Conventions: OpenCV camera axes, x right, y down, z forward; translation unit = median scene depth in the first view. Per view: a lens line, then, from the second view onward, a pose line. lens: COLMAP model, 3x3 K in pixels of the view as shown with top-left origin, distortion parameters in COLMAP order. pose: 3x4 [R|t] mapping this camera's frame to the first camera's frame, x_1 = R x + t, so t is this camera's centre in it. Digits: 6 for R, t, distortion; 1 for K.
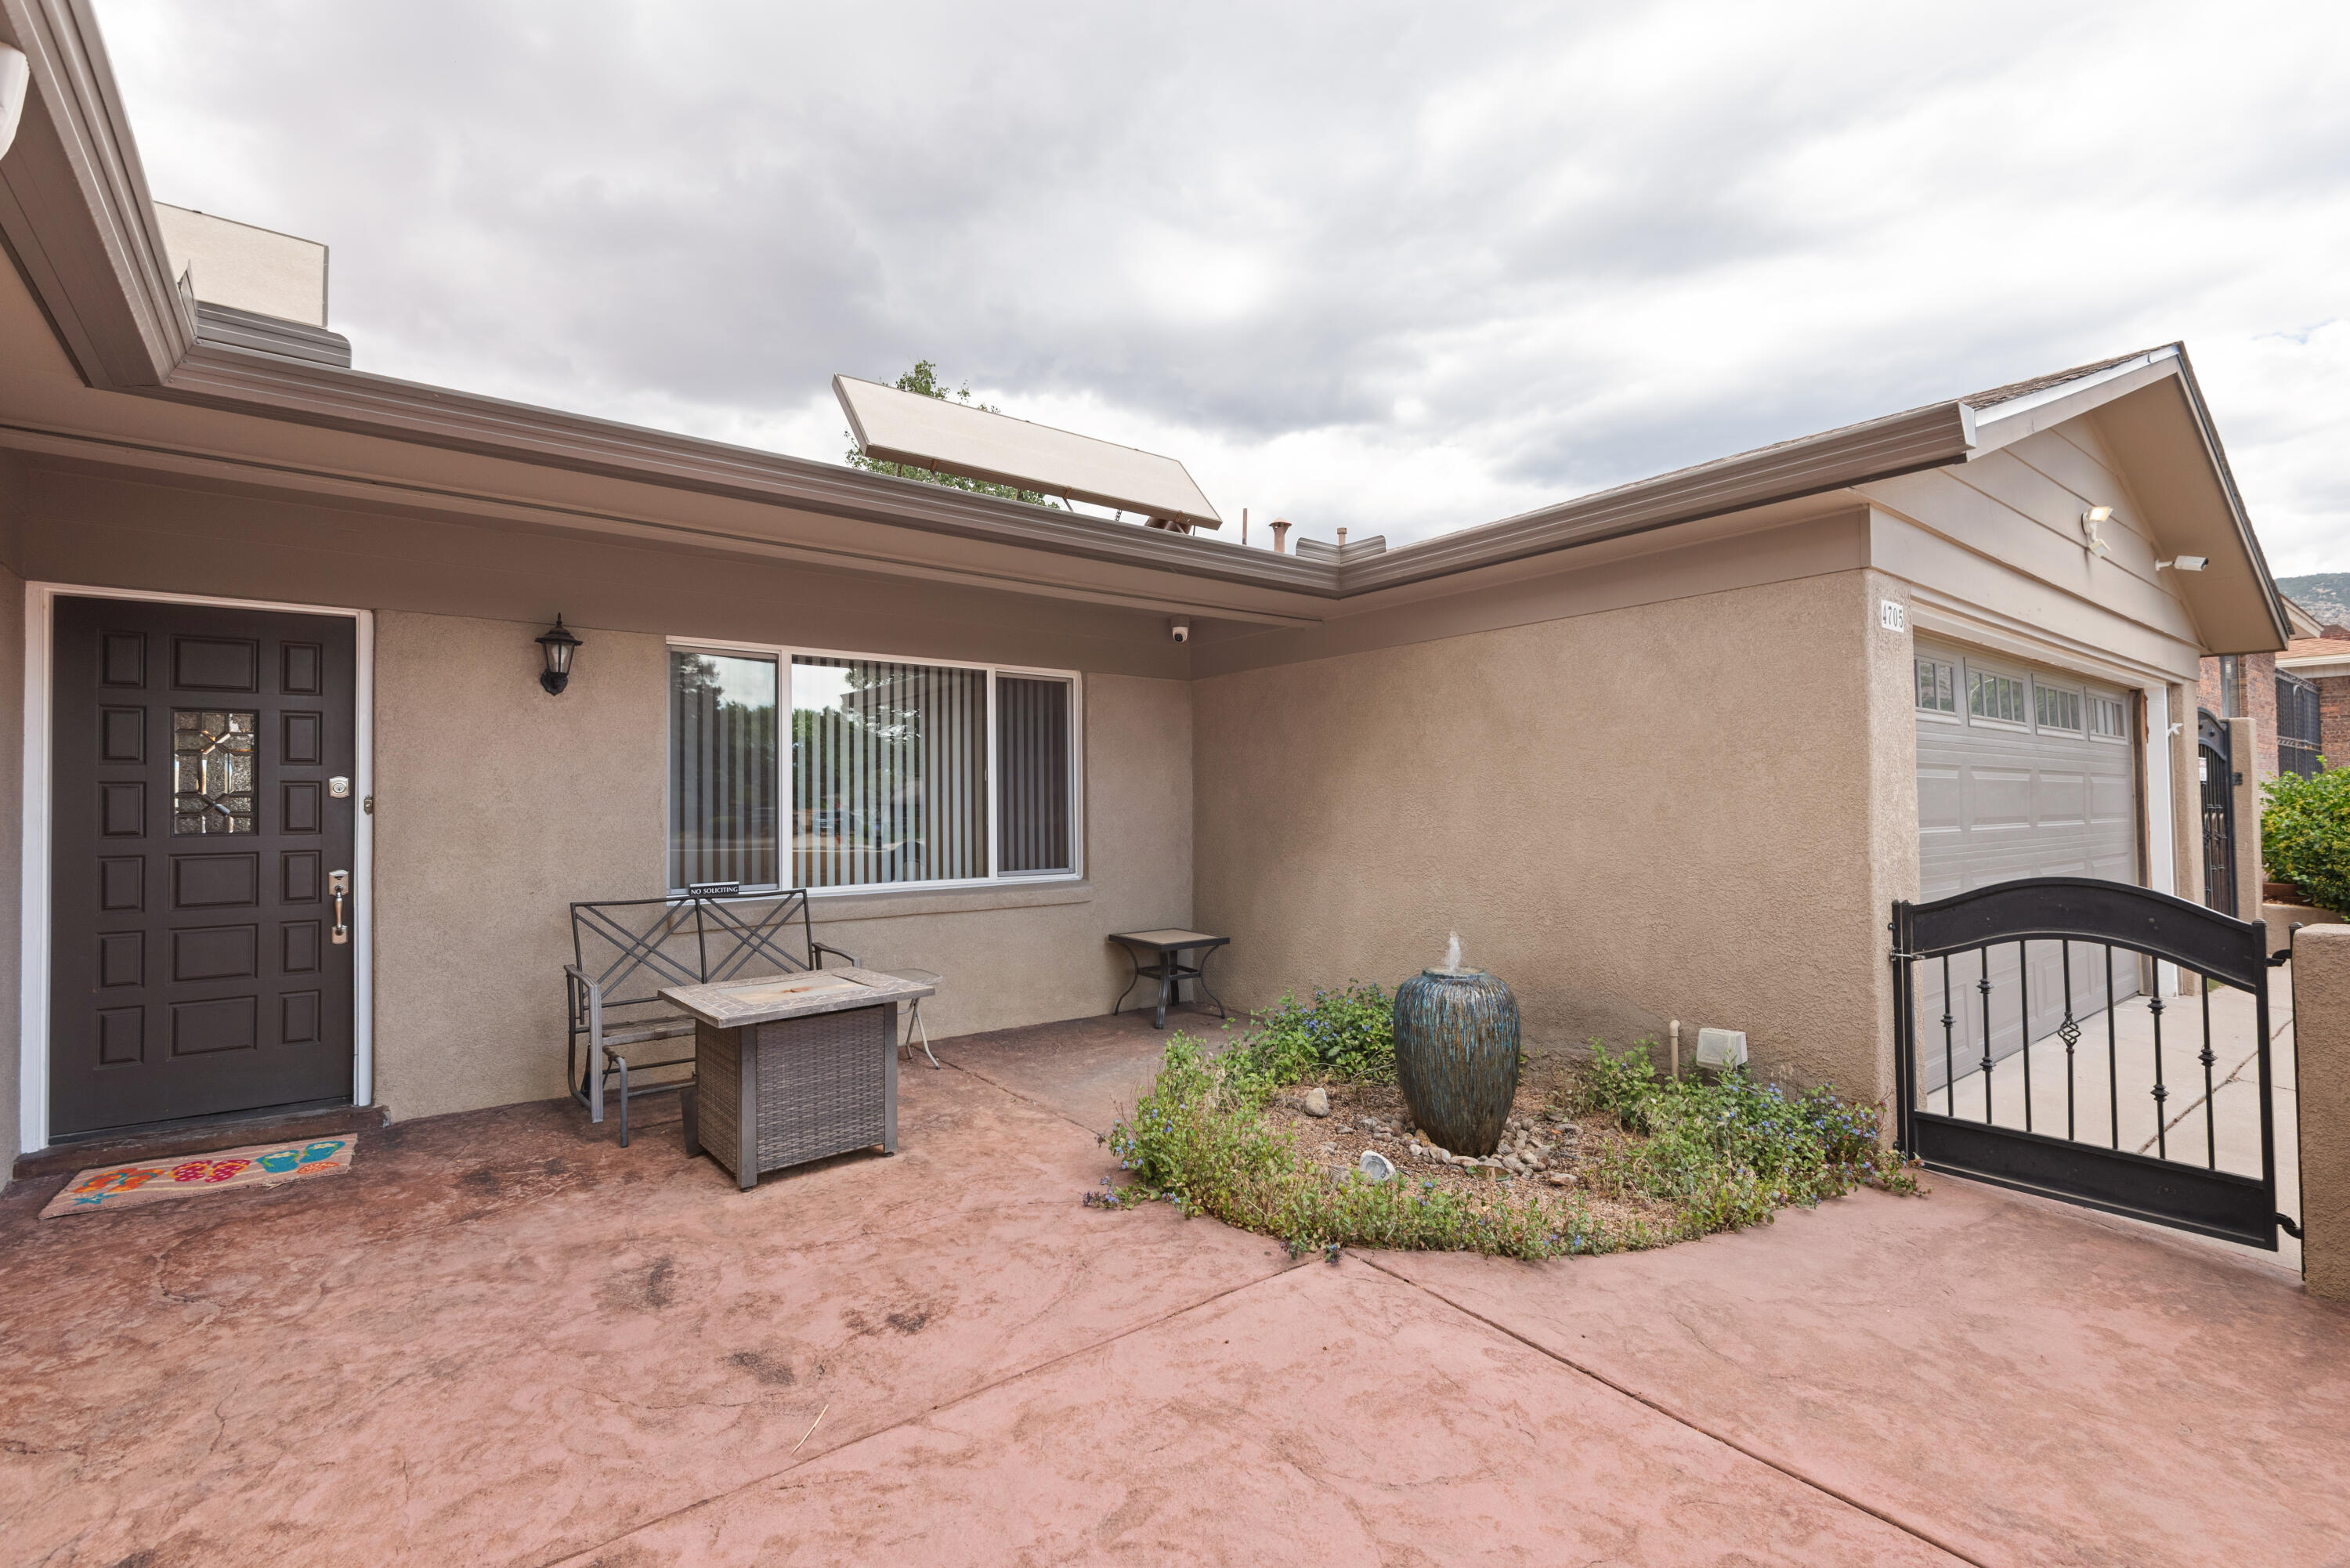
lens RADIAL K [[1063.8, 0, 1183.4], [0, 1063.8, 785.1], [0, 0, 1]] dist [0.031497, -0.016047]
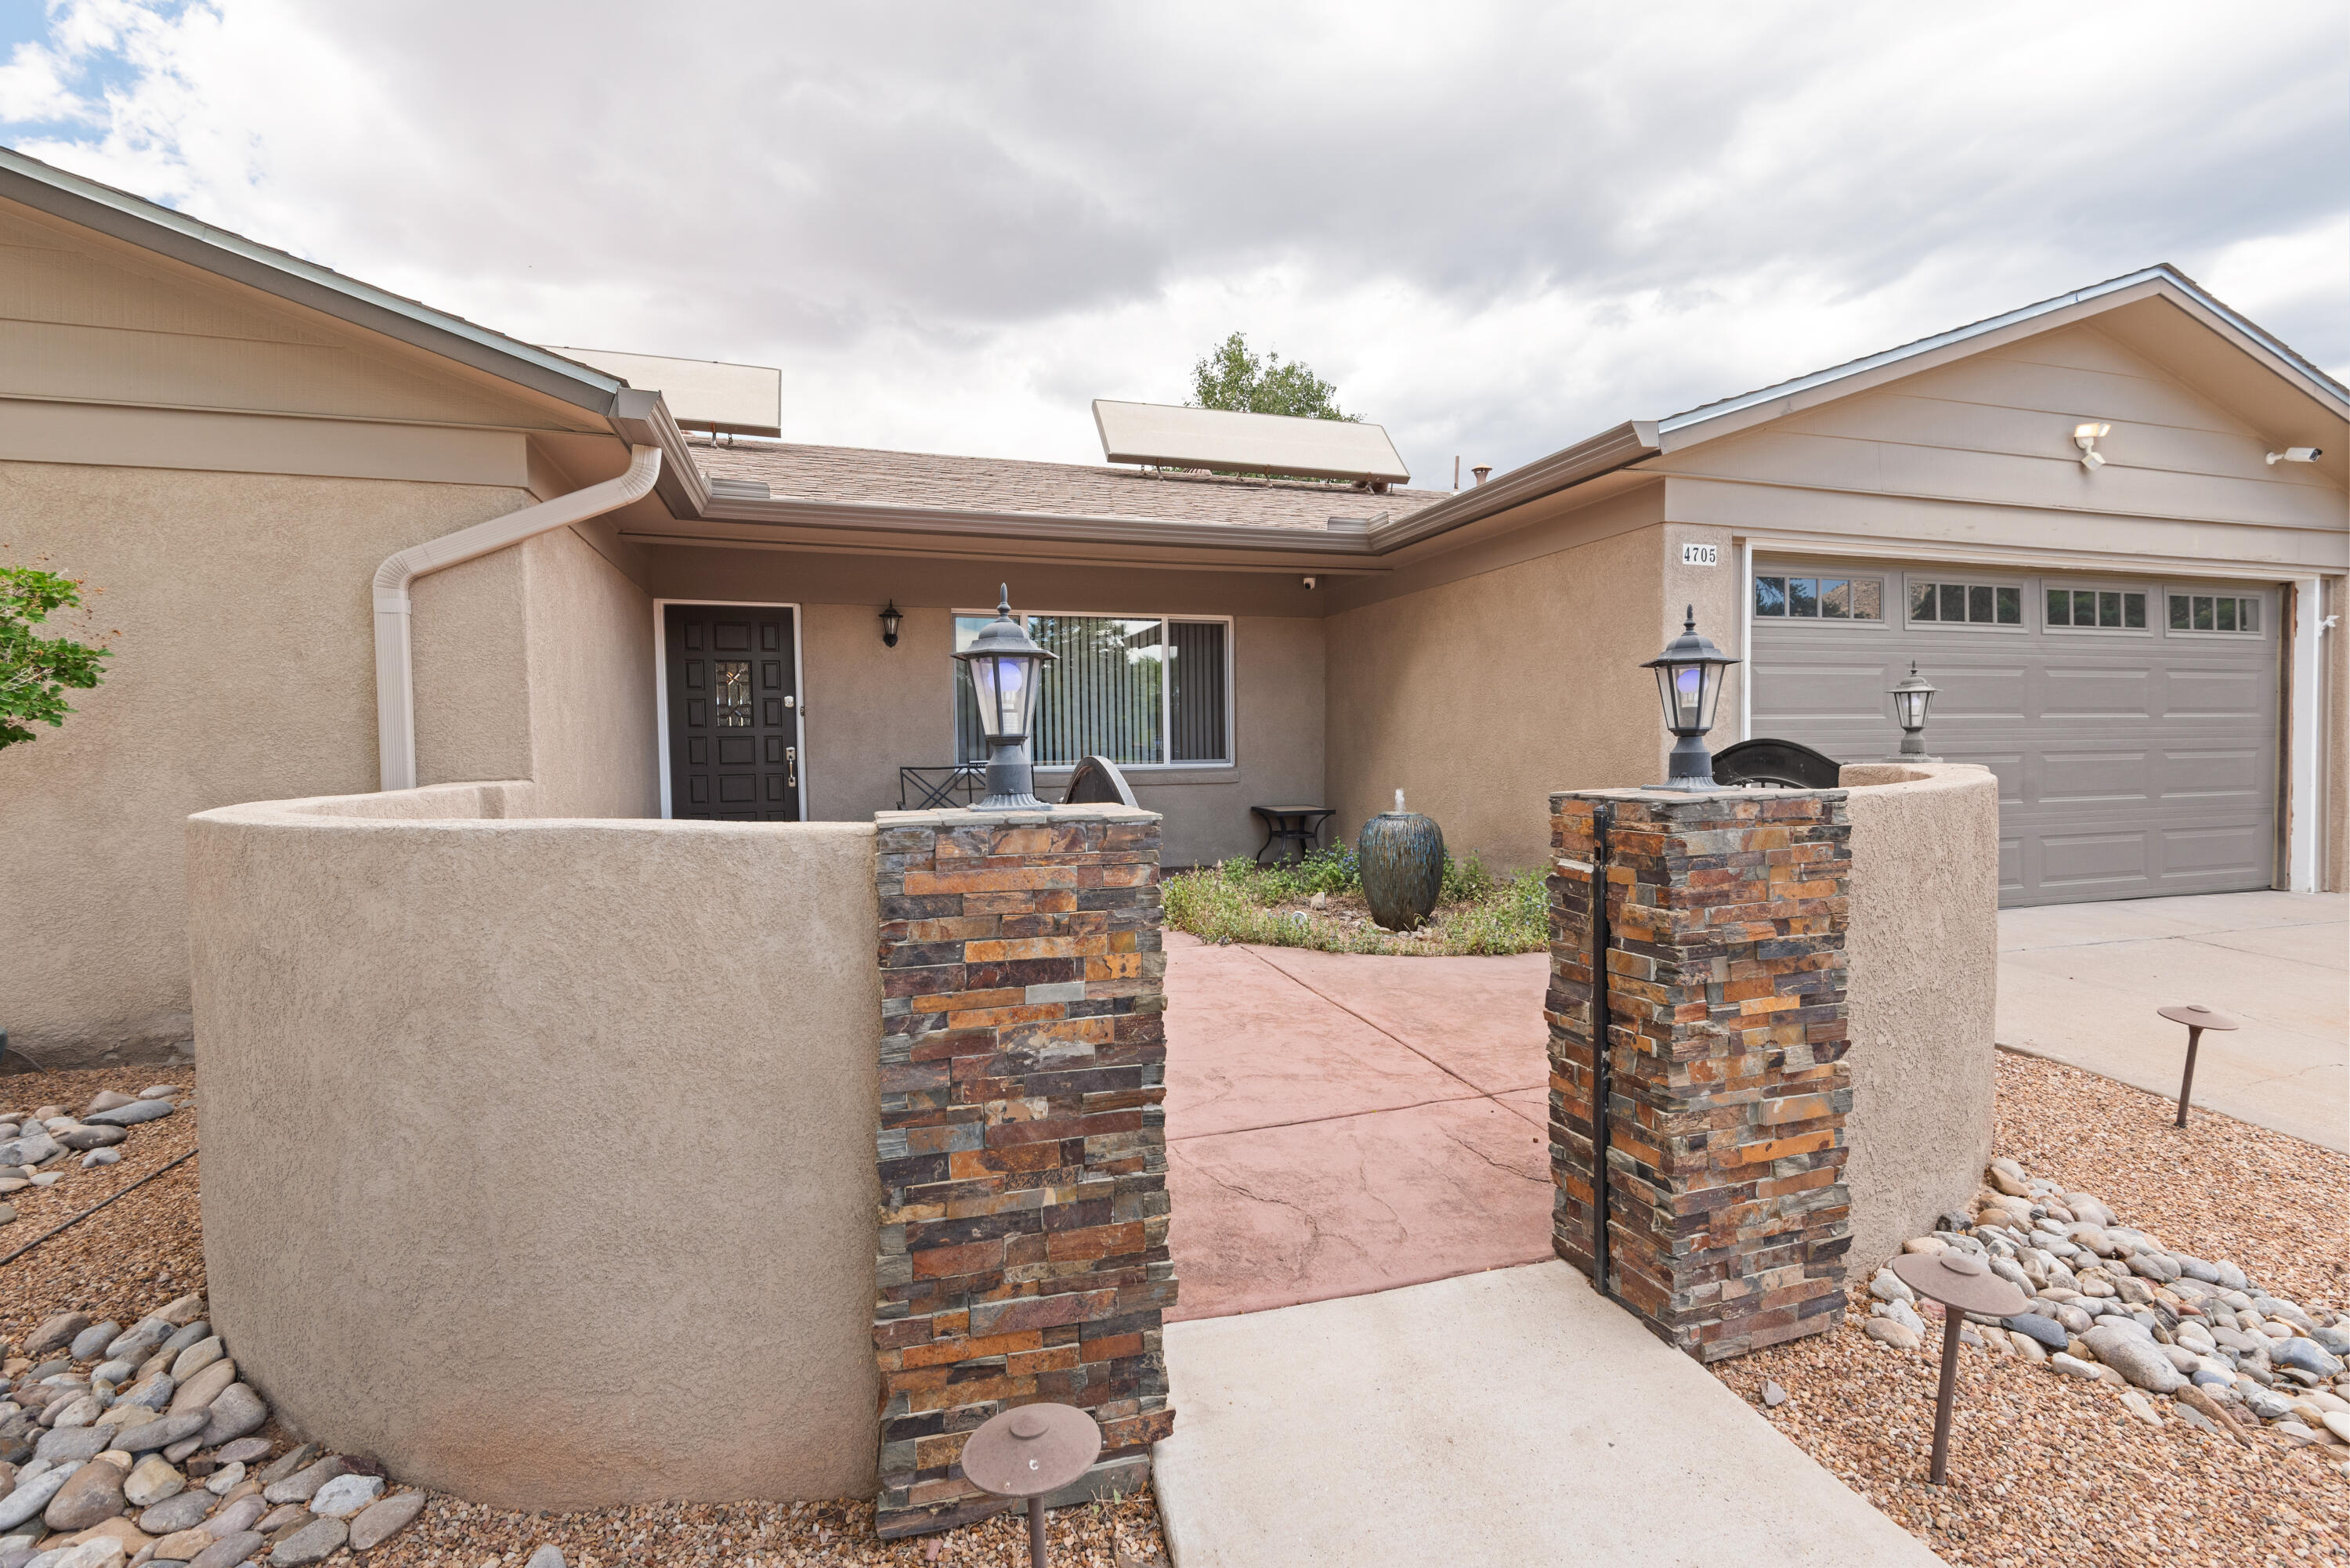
lens RADIAL K [[1063.8, 0, 1177.5], [0, 1063.8, 786.6], [0, 0, 1]] dist [0.031497, -0.016047]
pose [[0.938101, 0.010315, -0.346207, 0.461058], [0.011474, 0.998082, 0.060829, 0.042460], [0.346171, -0.061036, 0.936184, -0.473388]]
